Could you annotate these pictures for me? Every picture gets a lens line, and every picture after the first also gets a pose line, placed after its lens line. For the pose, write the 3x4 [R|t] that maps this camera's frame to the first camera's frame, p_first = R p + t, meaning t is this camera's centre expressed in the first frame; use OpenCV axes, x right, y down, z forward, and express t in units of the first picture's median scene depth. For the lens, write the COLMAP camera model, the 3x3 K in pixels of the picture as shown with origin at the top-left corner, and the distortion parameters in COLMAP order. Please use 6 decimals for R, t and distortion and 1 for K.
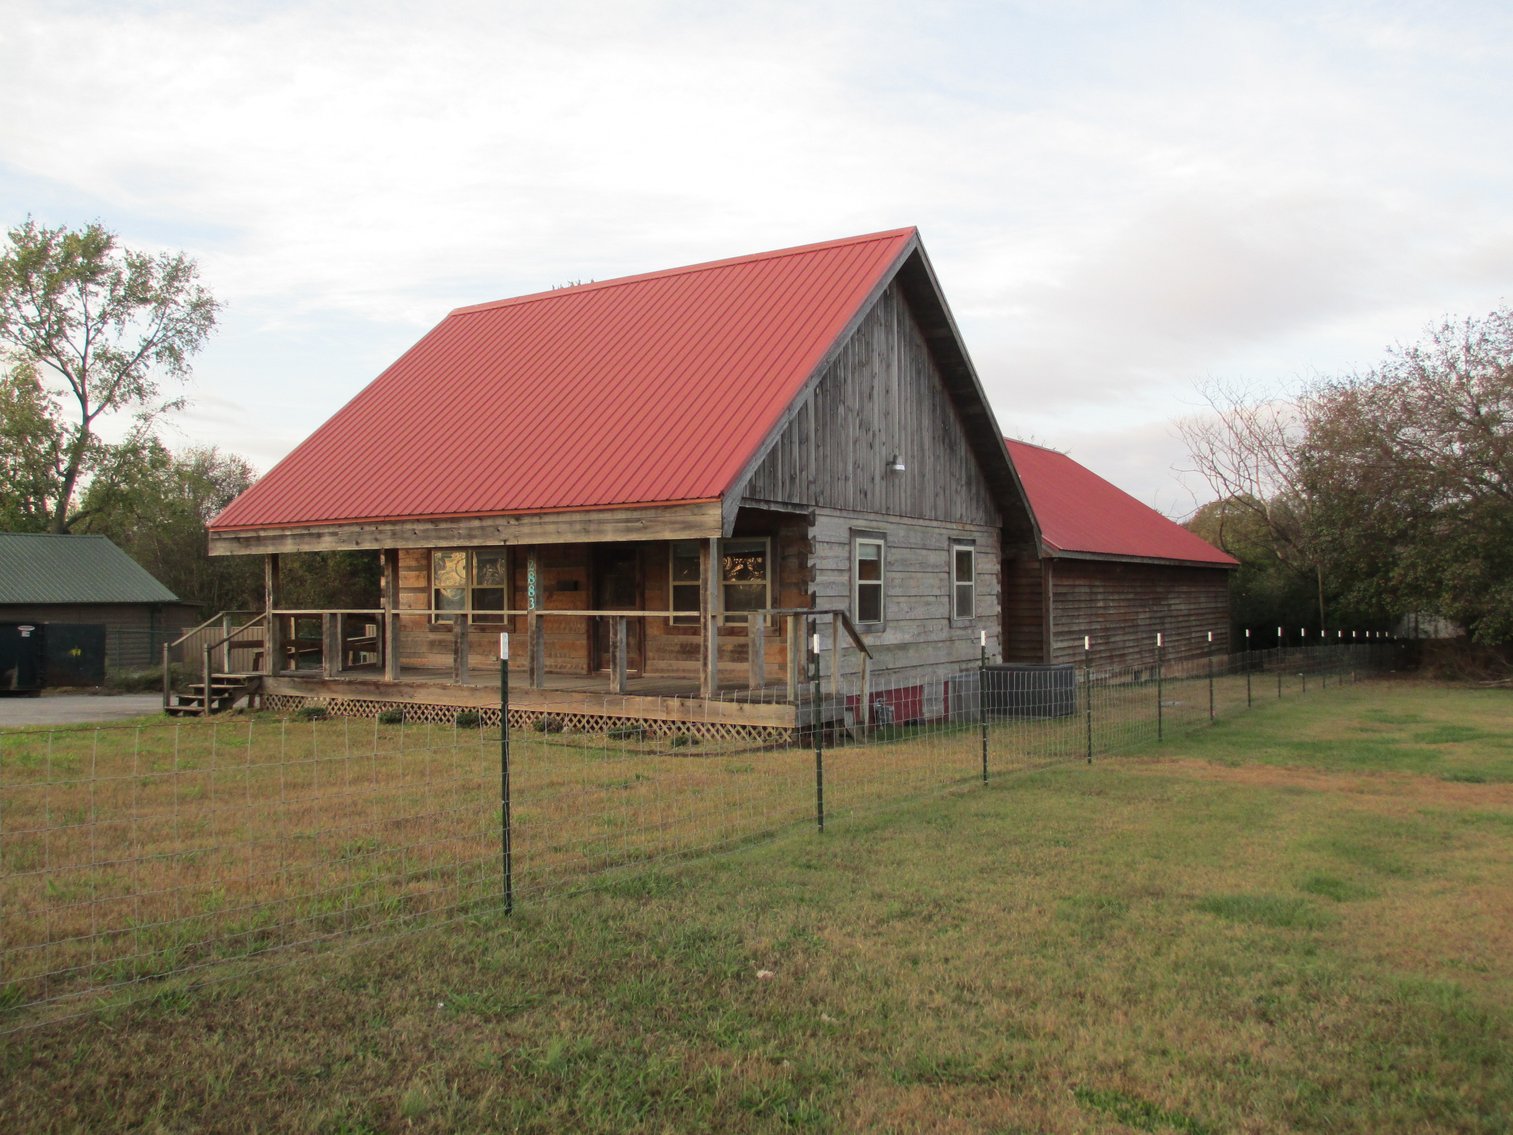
lens RADIAL K [[1269.8, 0, 756.5], [0, 1269.8, 567.5], [0, 0, 1]] dist [-0.079121, 0.060218]
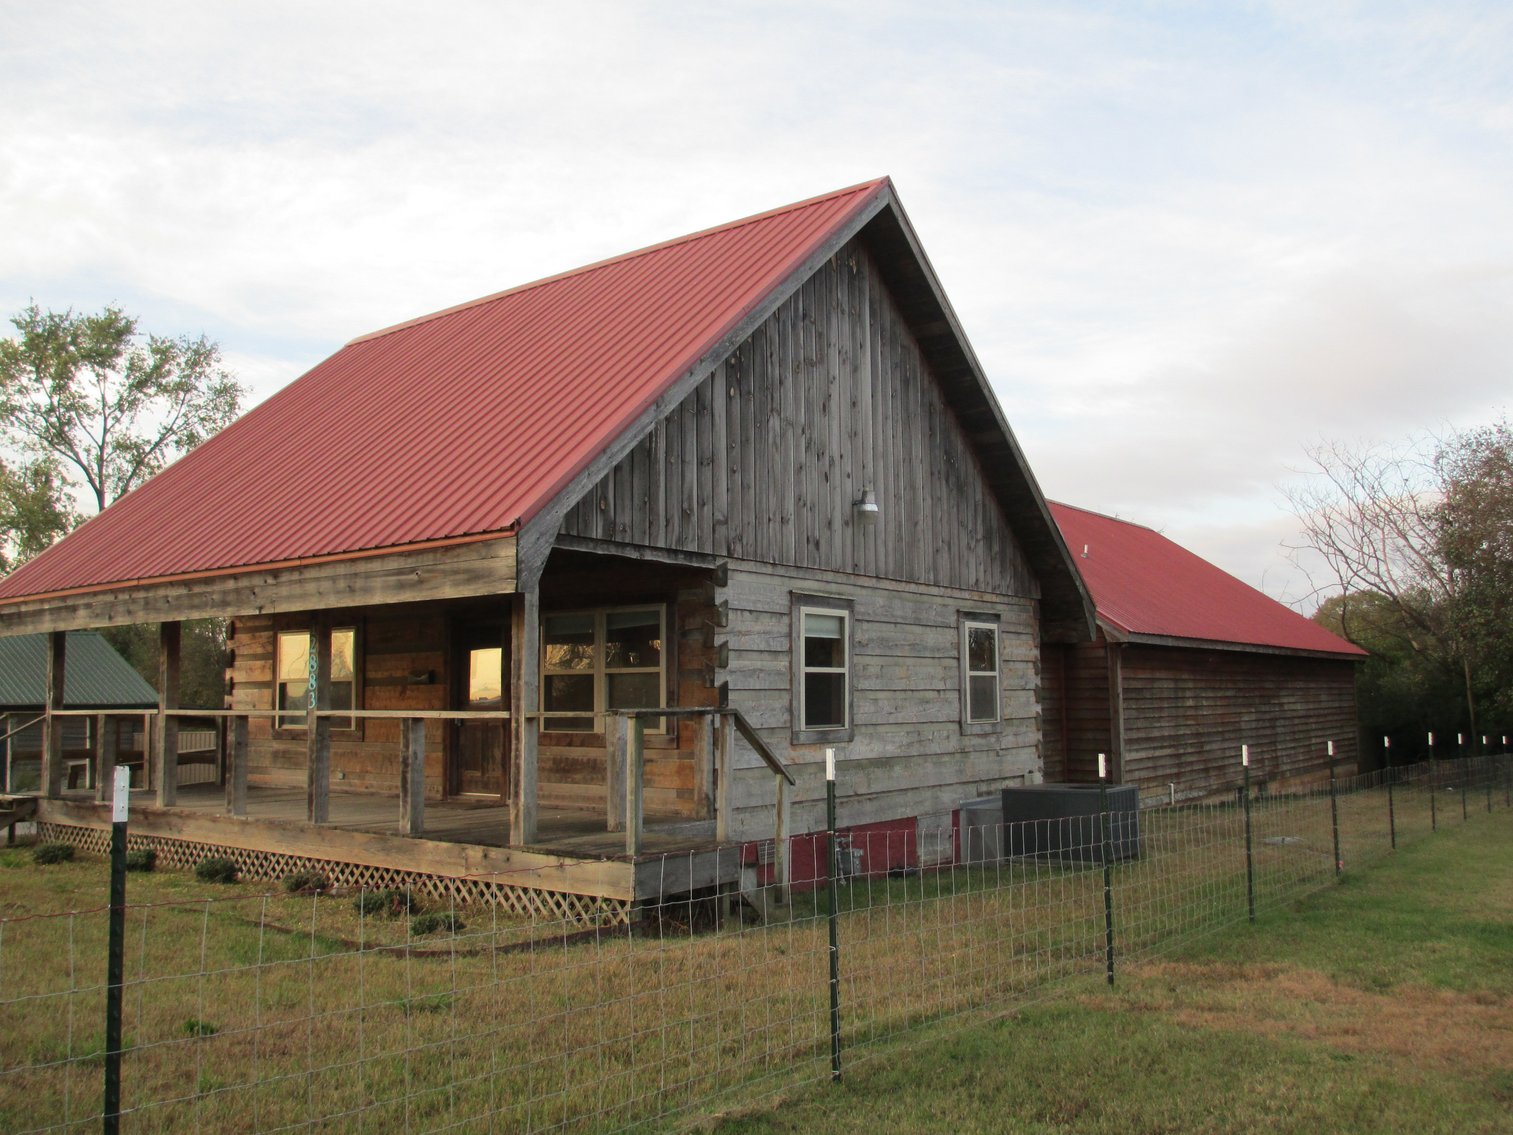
lens RADIAL K [[1269.8, 0, 756.5], [0, 1269.8, 567.5], [0, 0, 1]] dist [-0.079121, 0.060218]
pose [[0.996346, -0.012121, -0.084549, 0.105921], [0.005146, 0.996600, -0.082236, 0.011924], [0.085258, 0.081501, 0.993020, 0.284785]]
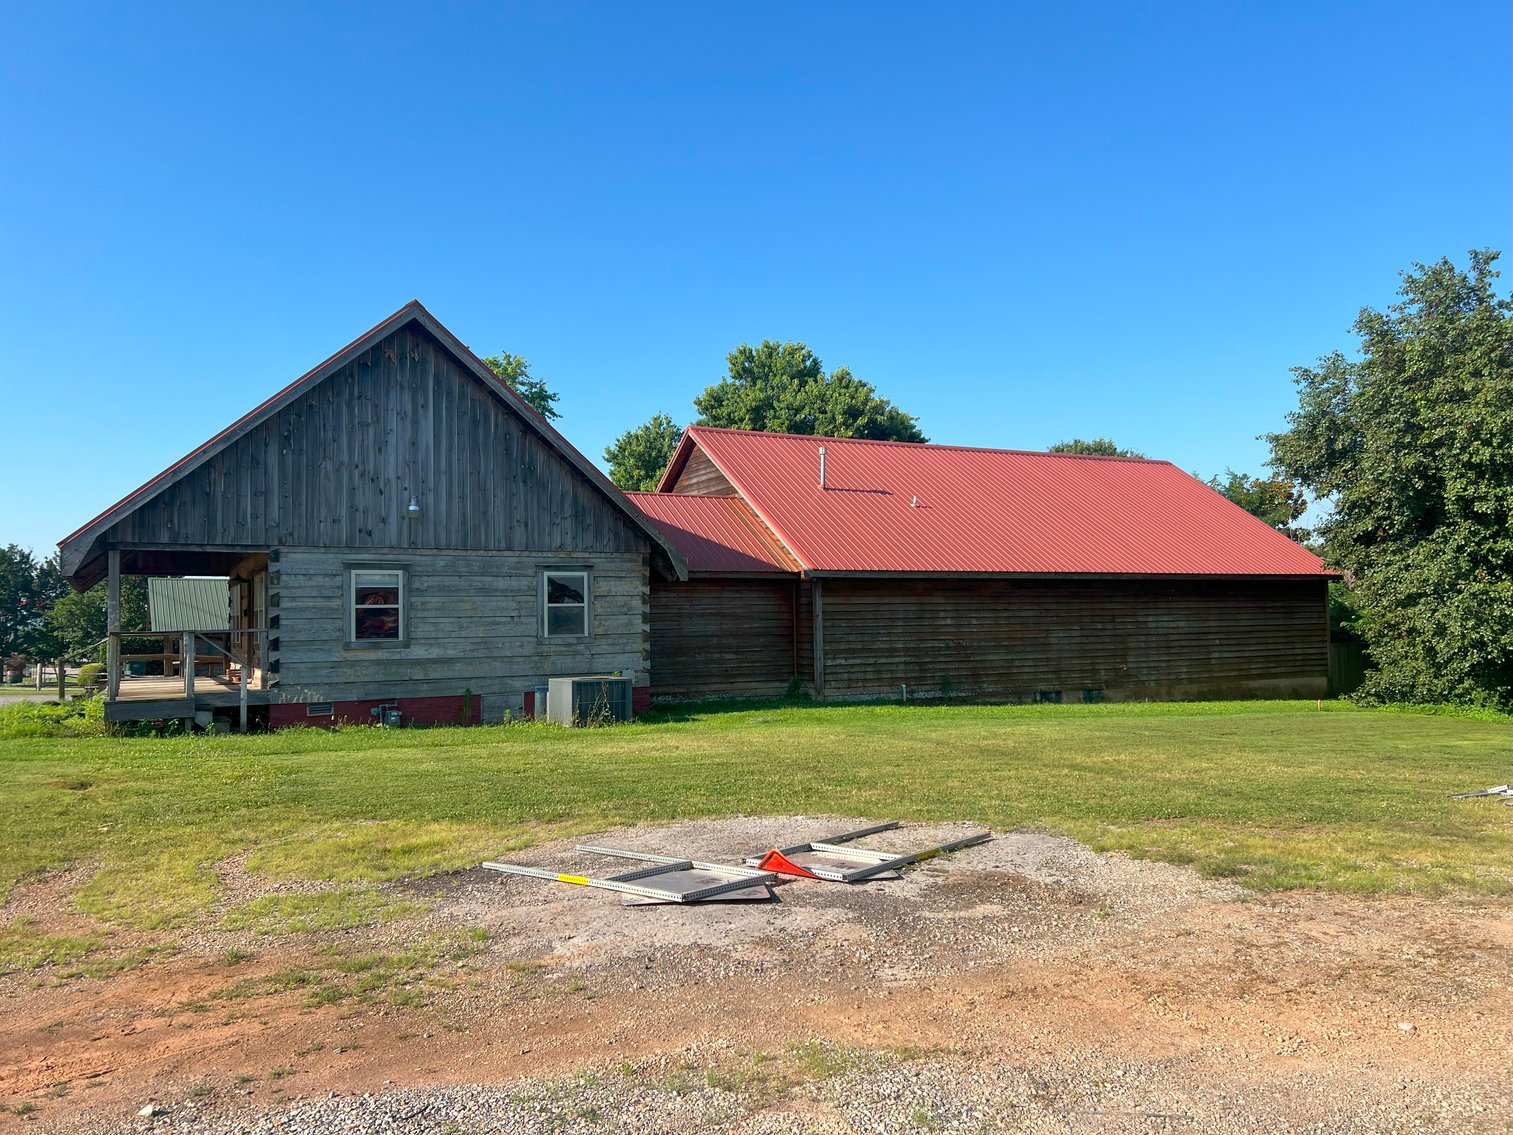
lens RADIAL K [[1139.2, 0, 758.7], [0, 1139.2, 580.7], [0, 0, 1]] dist [0.102393, -0.255037]
pose [[0.880160, -0.027401, -0.473886, 0.871161], [0.021819, 0.999613, -0.017274, 0.013355], [0.474176, 0.004864, 0.880417, 0.209264]]
